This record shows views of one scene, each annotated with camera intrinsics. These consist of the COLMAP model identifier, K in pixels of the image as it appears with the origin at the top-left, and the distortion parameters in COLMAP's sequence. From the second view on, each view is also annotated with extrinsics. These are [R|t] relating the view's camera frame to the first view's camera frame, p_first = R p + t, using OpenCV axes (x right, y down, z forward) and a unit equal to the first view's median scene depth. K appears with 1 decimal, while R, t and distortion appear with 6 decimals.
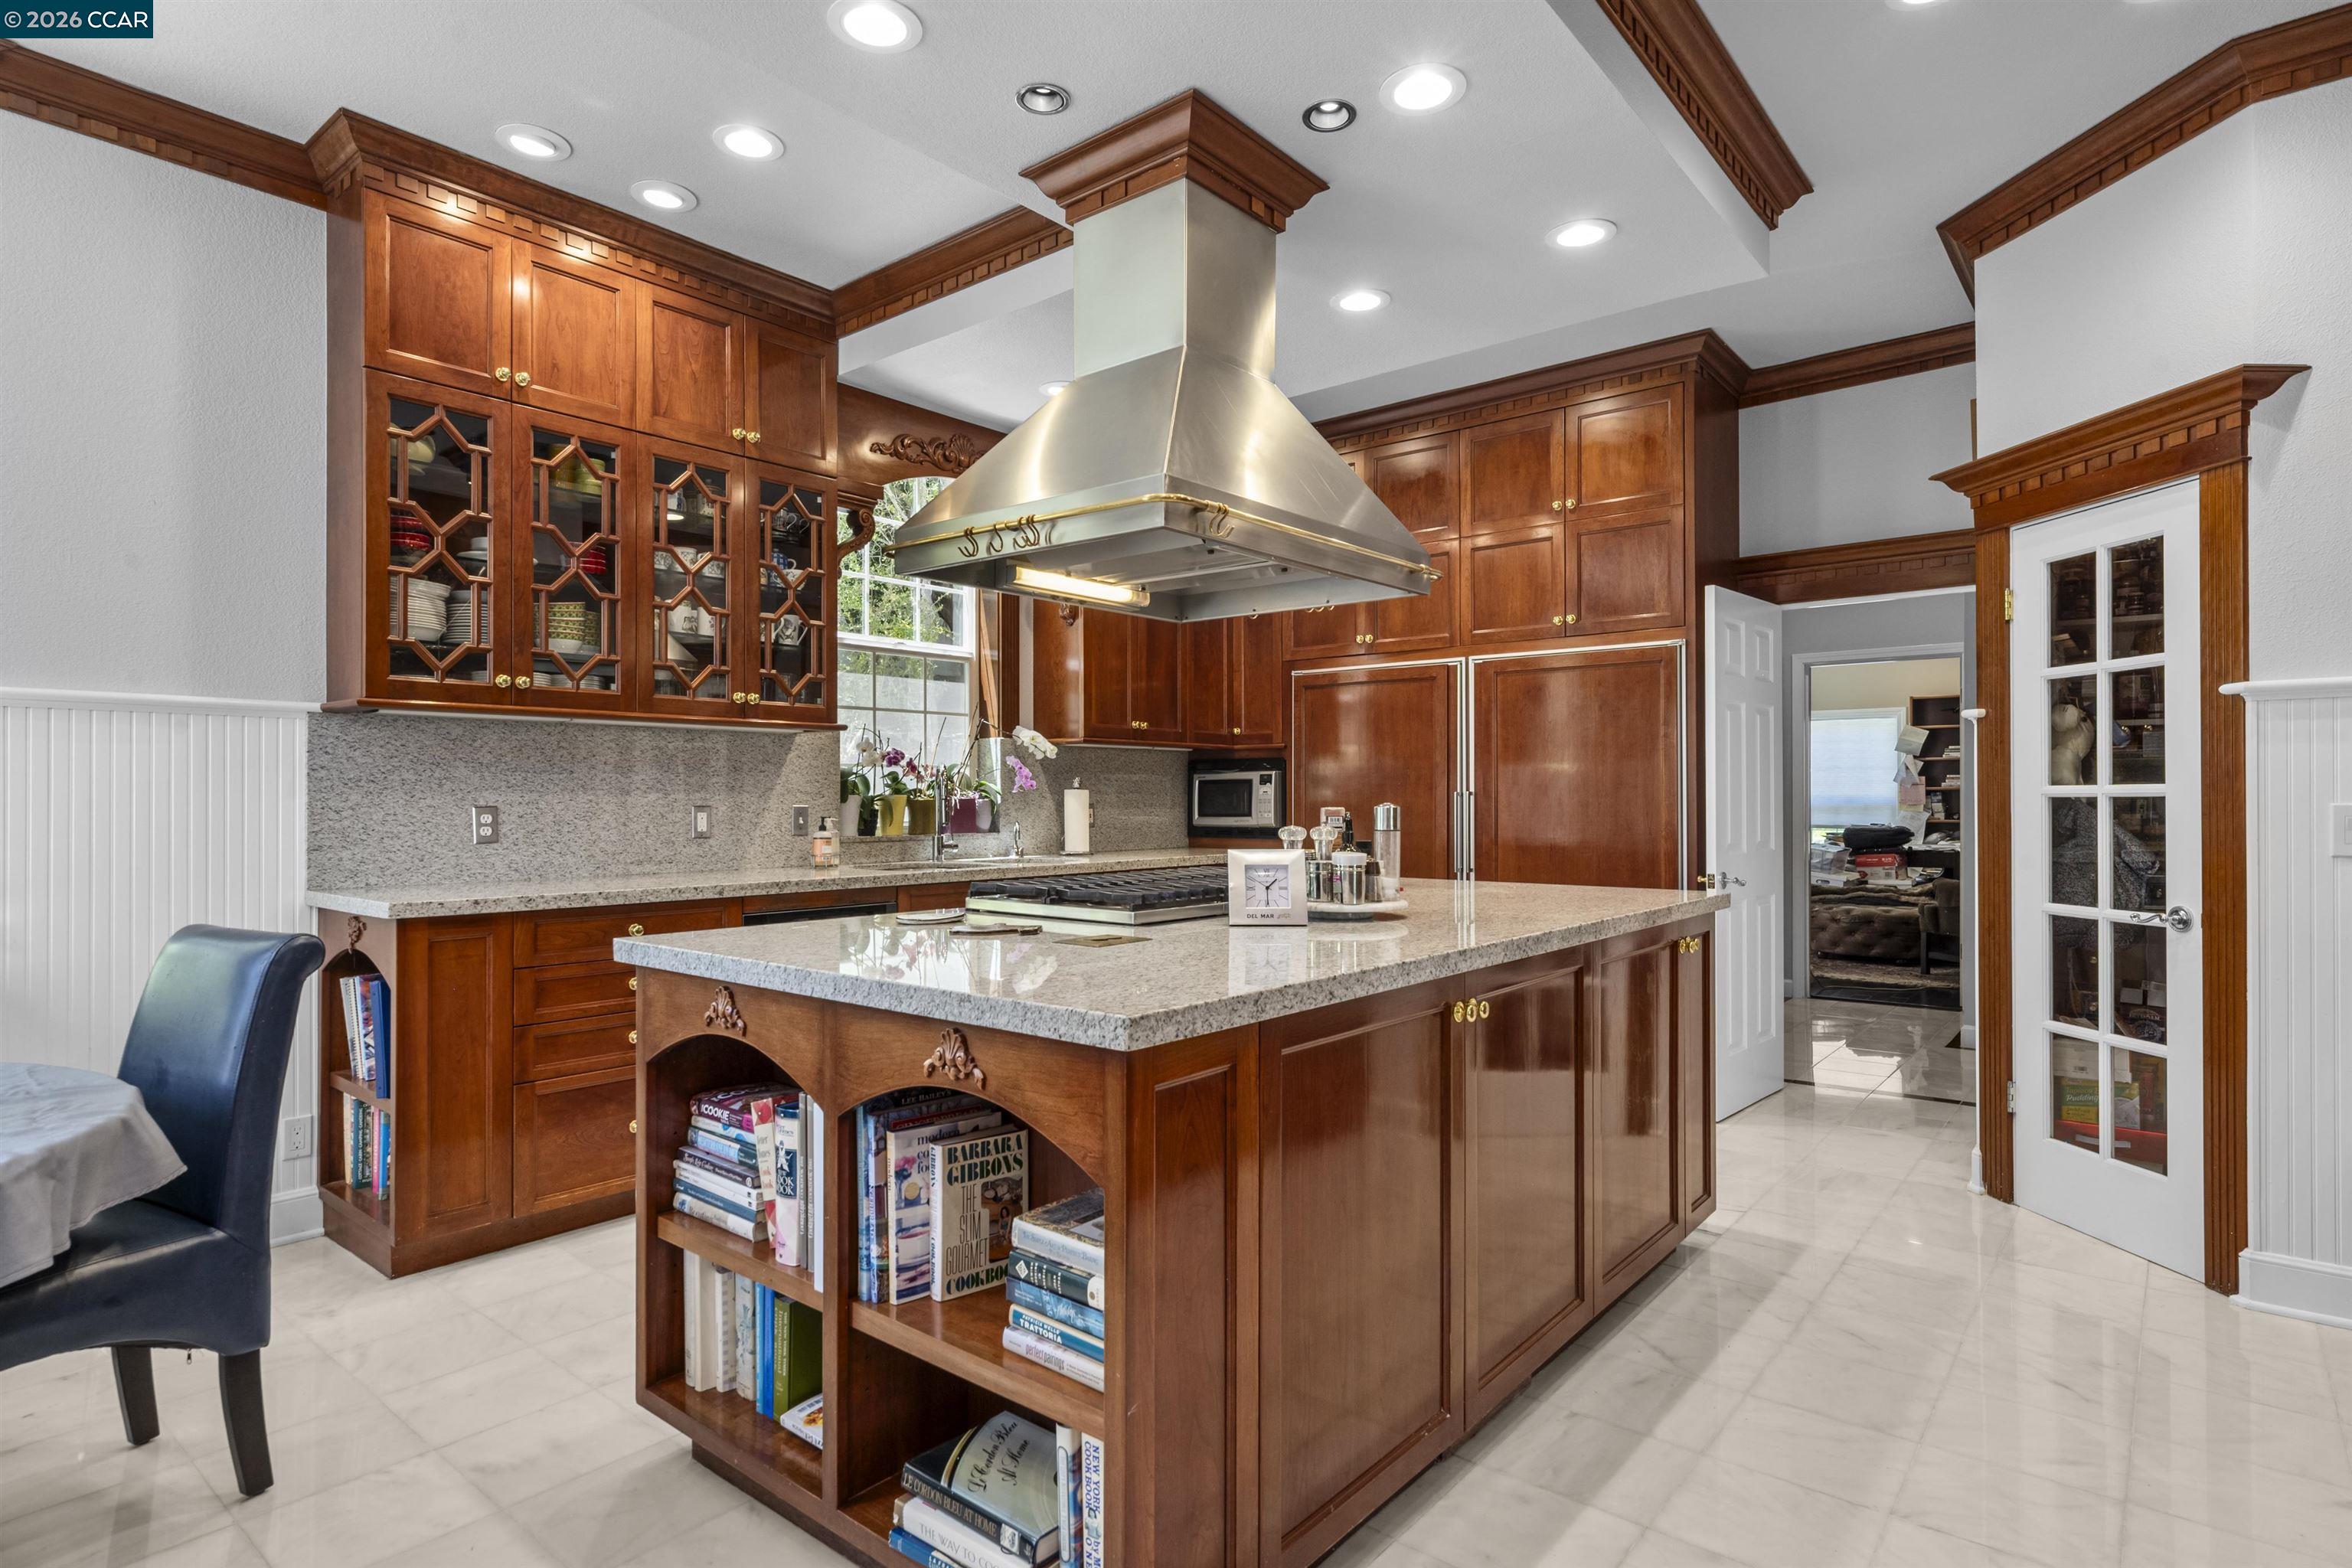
lens RADIAL K [[1221.4, 0, 1145.6], [0, 1221.4, 794.9], [0, 0, 1]] dist [0.001992, 0.002518]
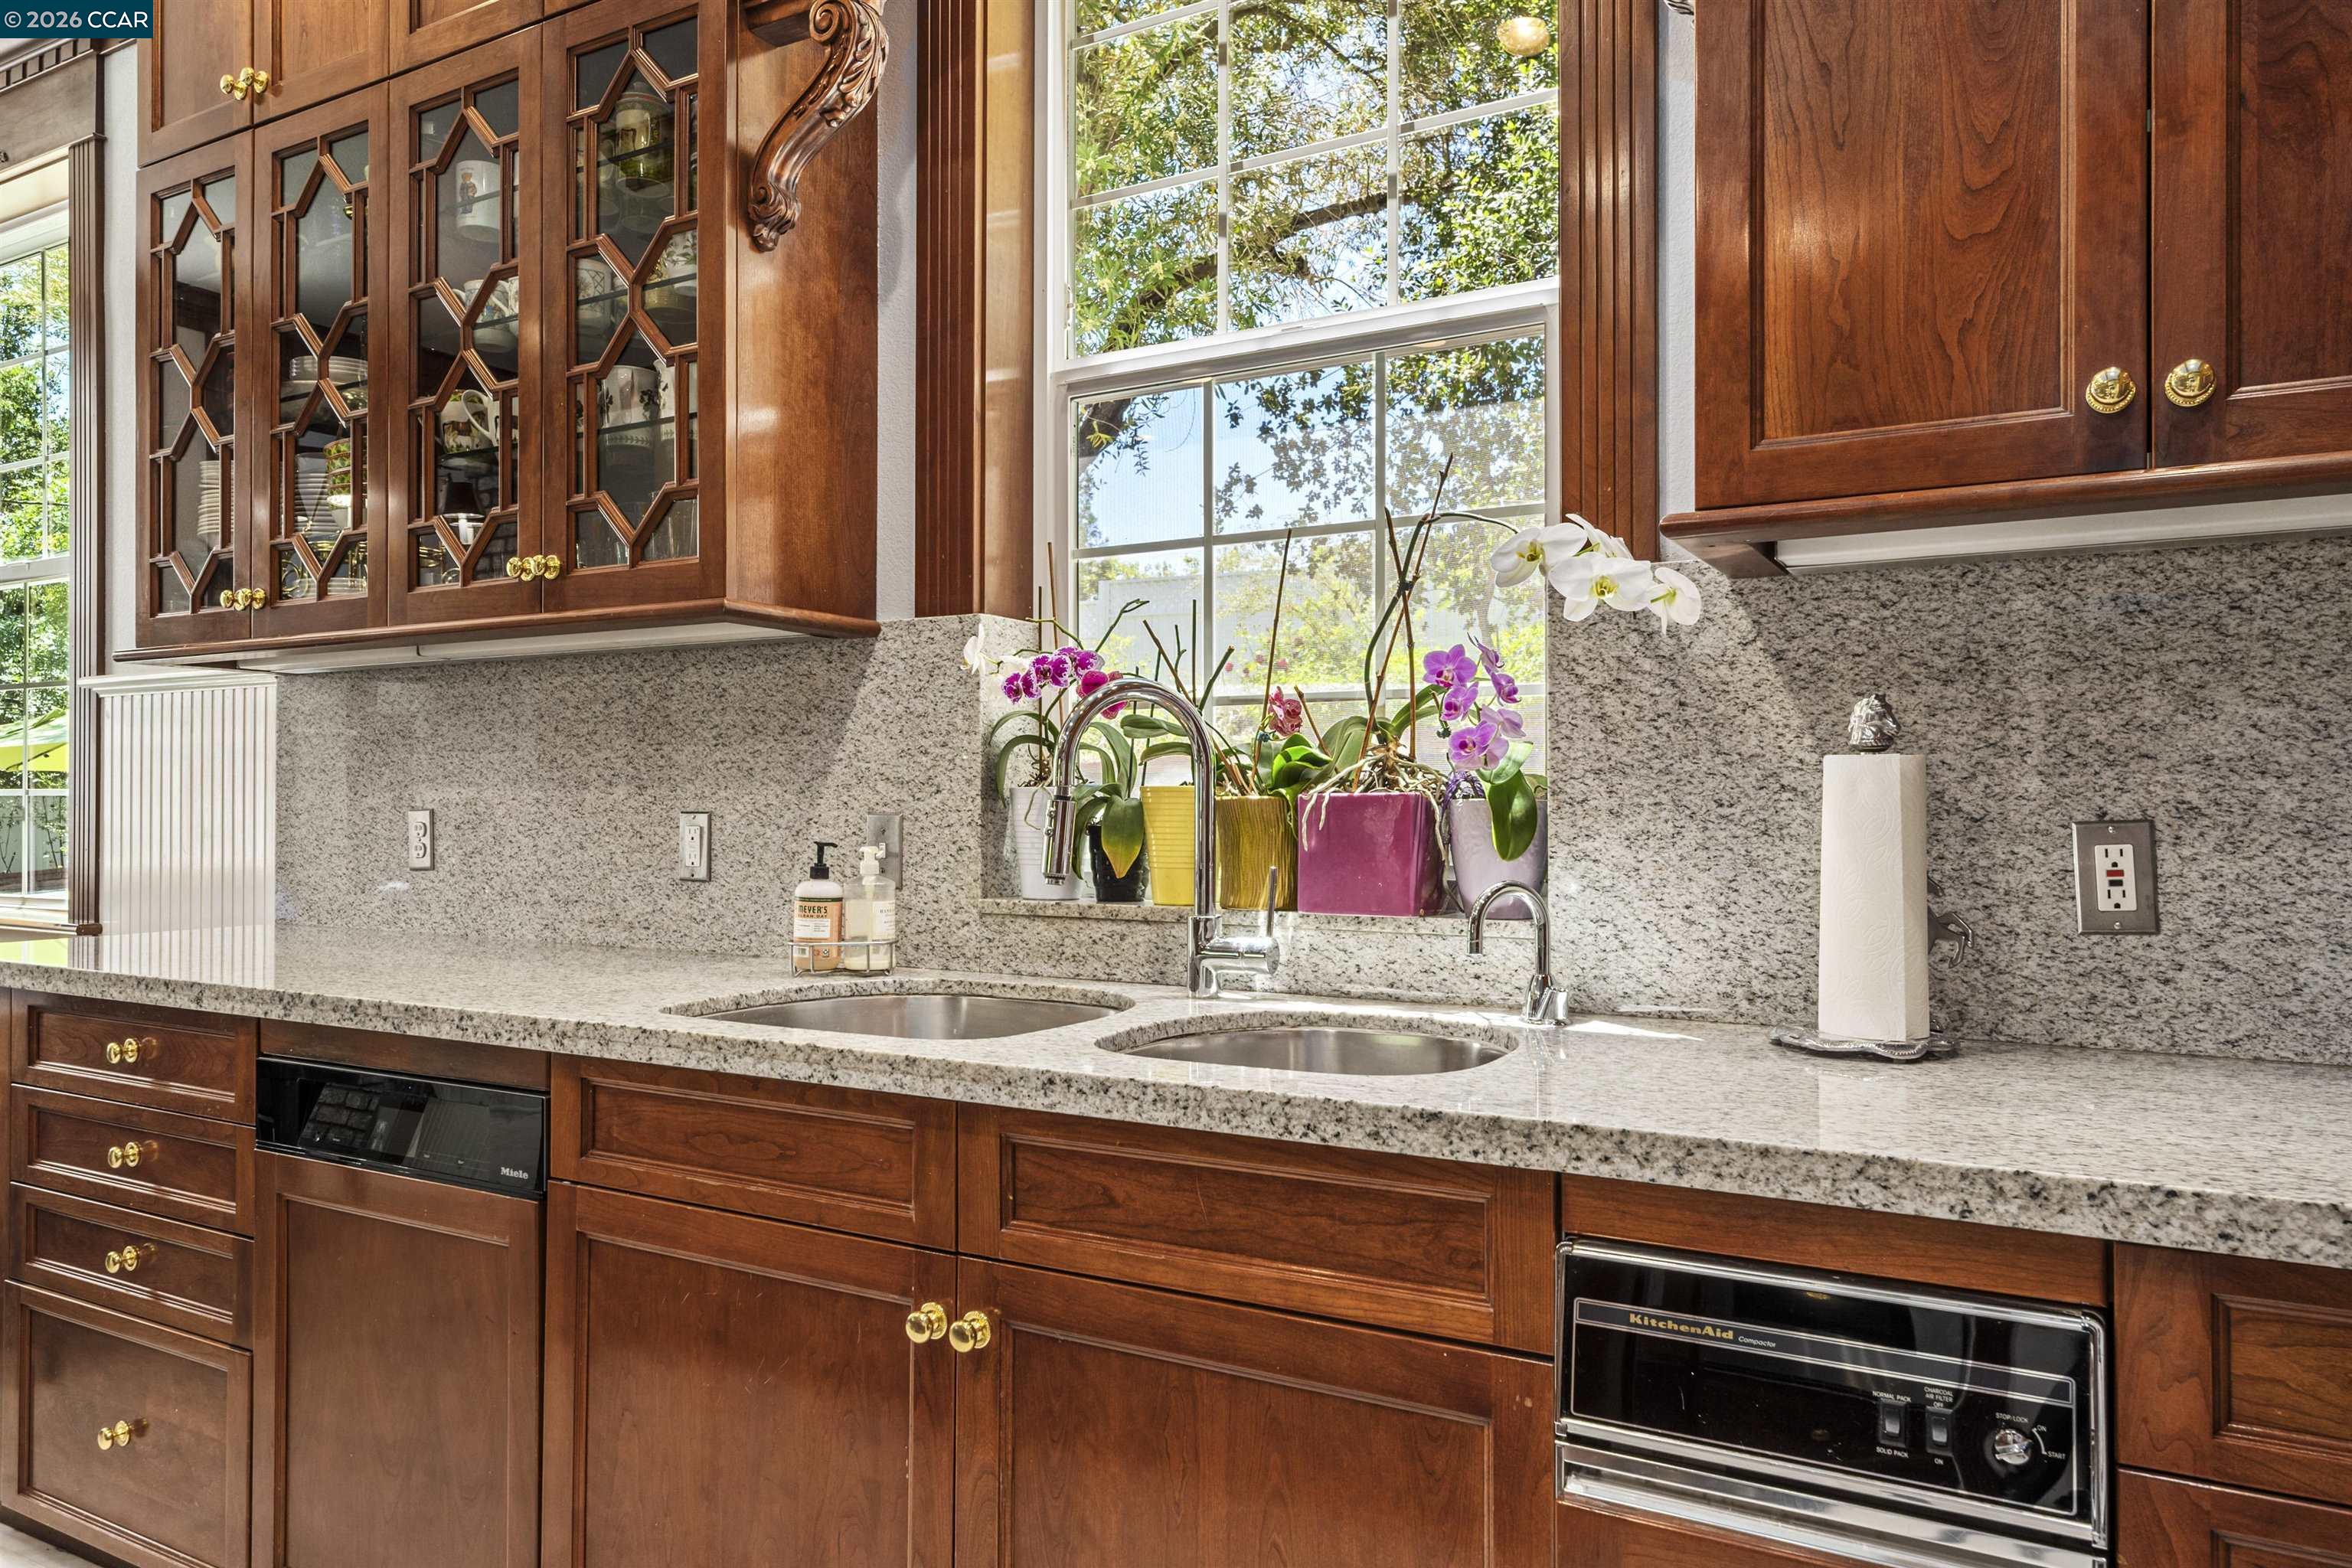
lens RADIAL K [[1552.4, 0, 1176.0], [0, 1552.4, 784.0], [0, 0, 1]] dist [0.000932, 0.000117]
pose [[0.186661, -0.011392, -0.982358, 0.317121], [0.000958, 0.999934, -0.011414, 0.006814], [0.982424, 0.001190, 0.186660, 1.348694]]
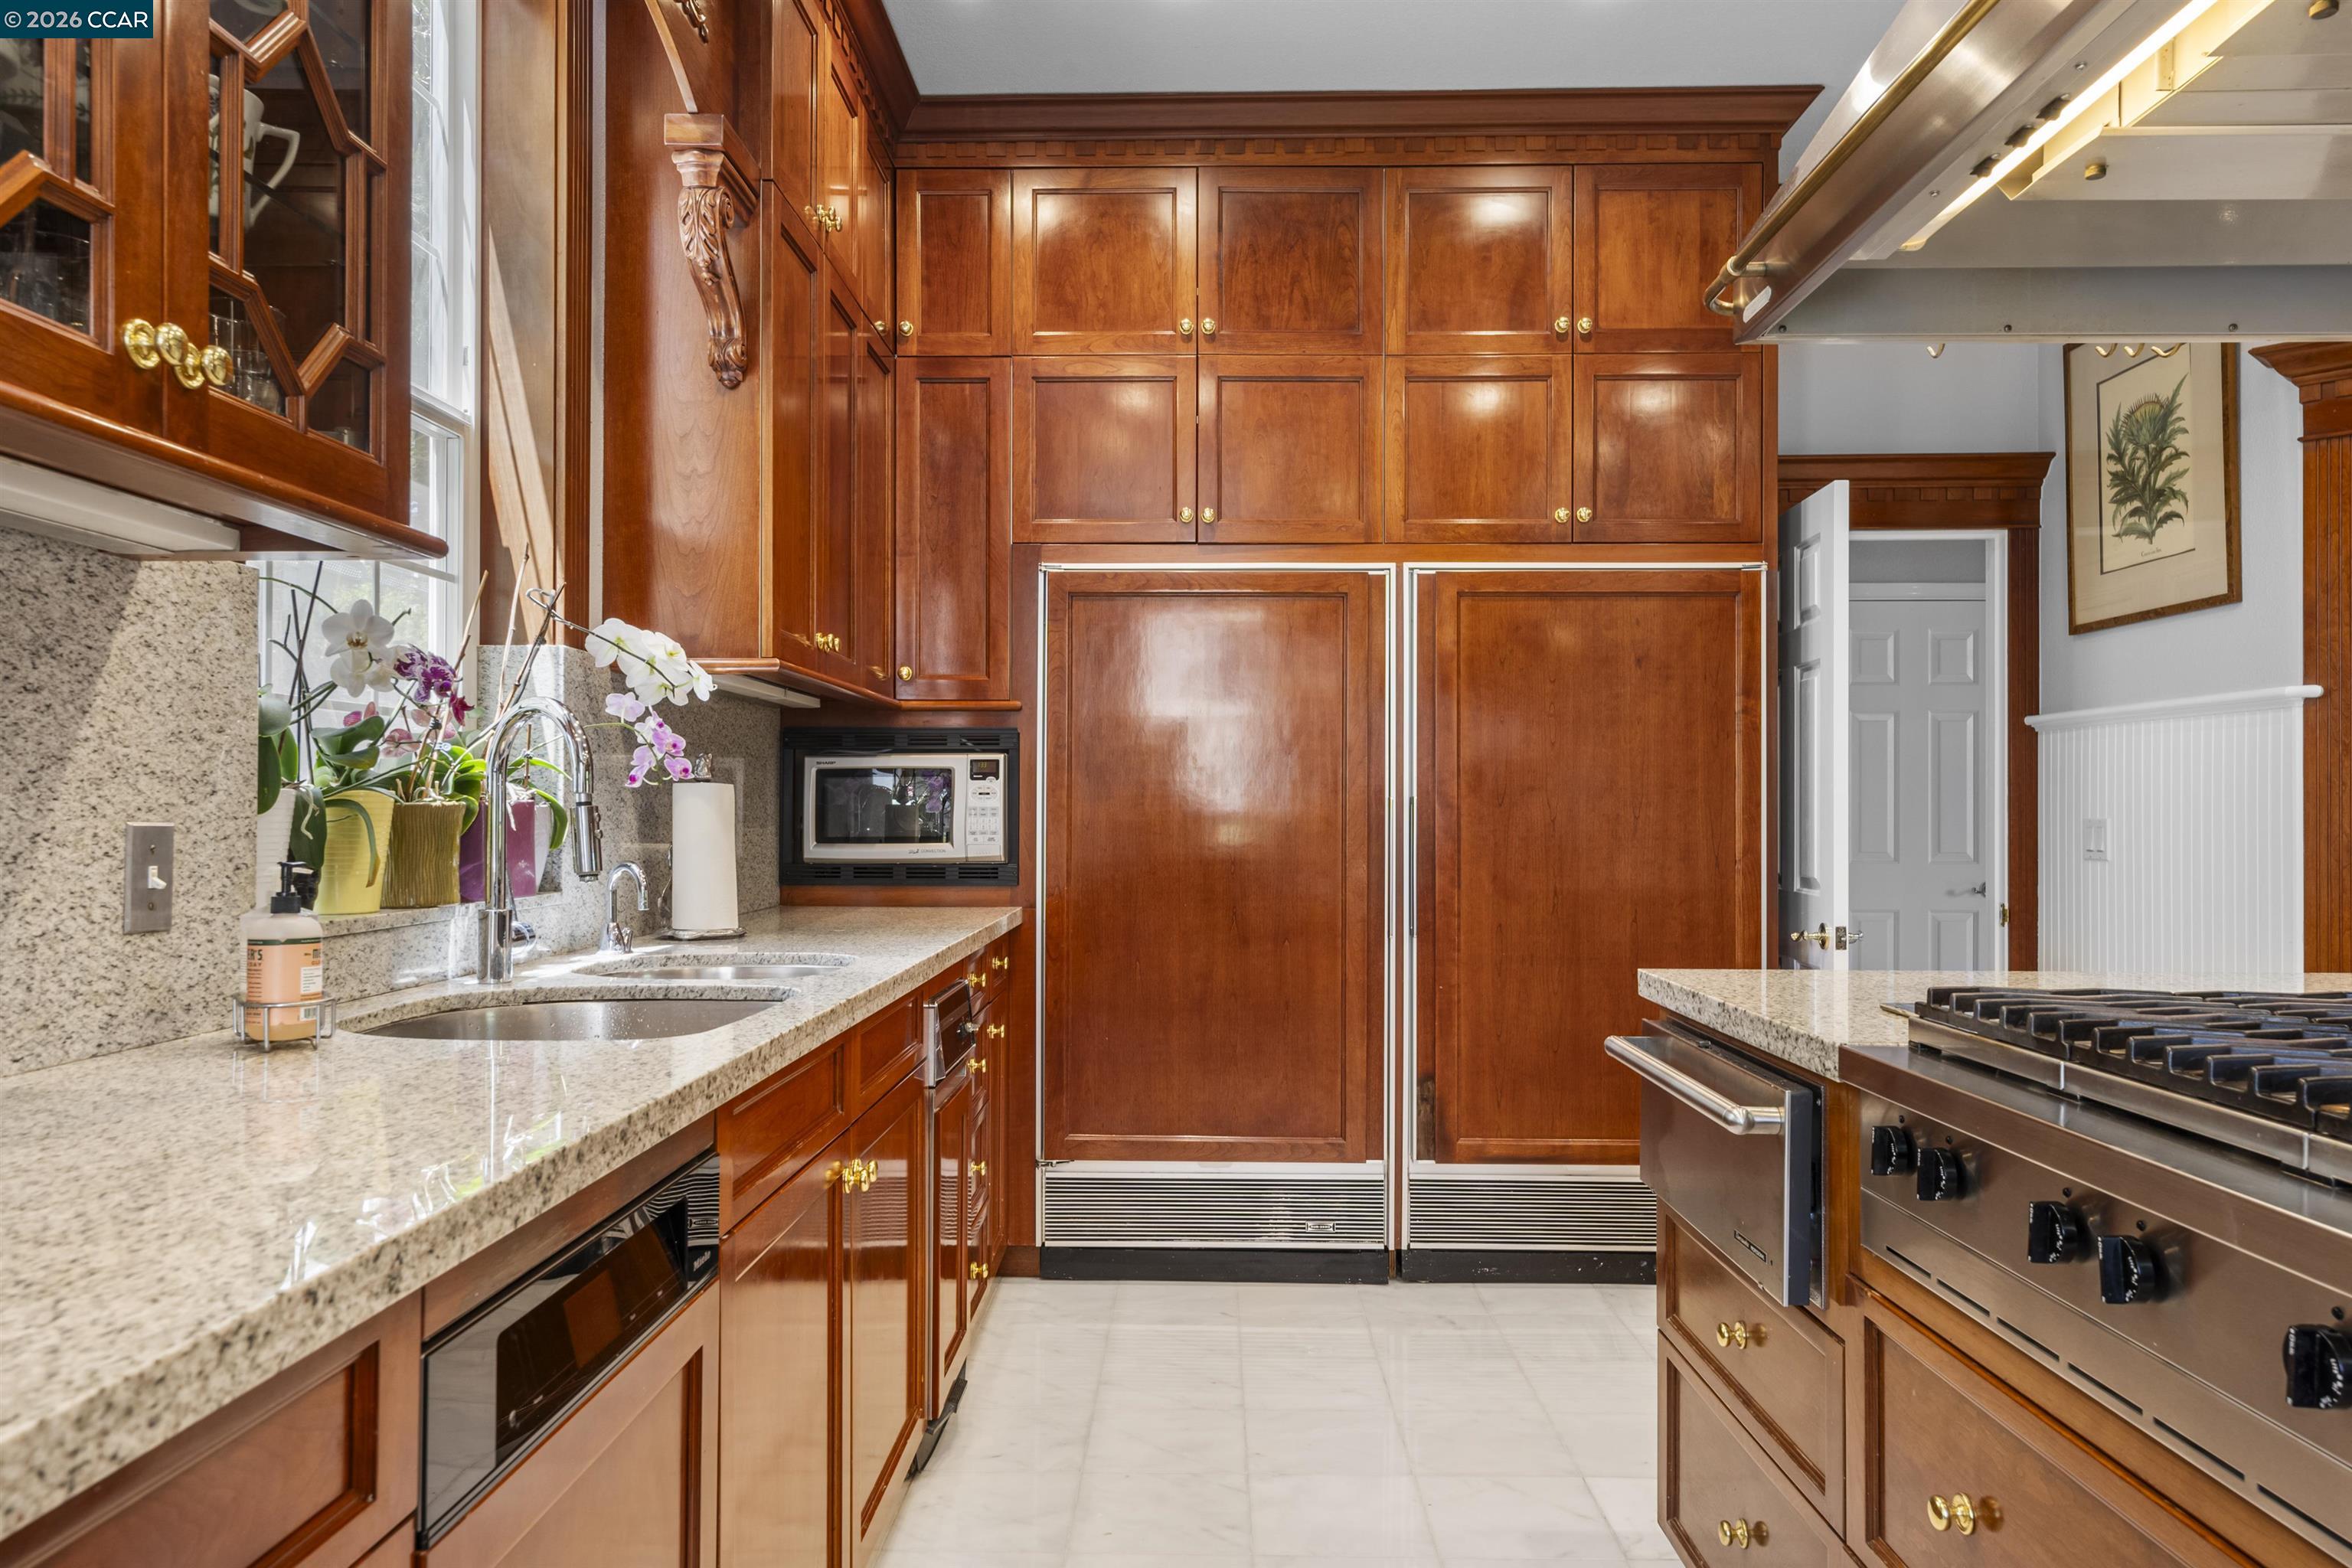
lens RADIAL K [[1552.4, 0, 1176.0], [0, 1552.4, 784.0], [0, 0, 1]] dist [0.000932, 0.000117]
pose [[0.773828, 0.014588, 0.633228, -0.438875], [-0.005571, 0.999853, -0.016225, 0.005973], [-0.633371, 0.009027, 0.773795, 0.789827]]
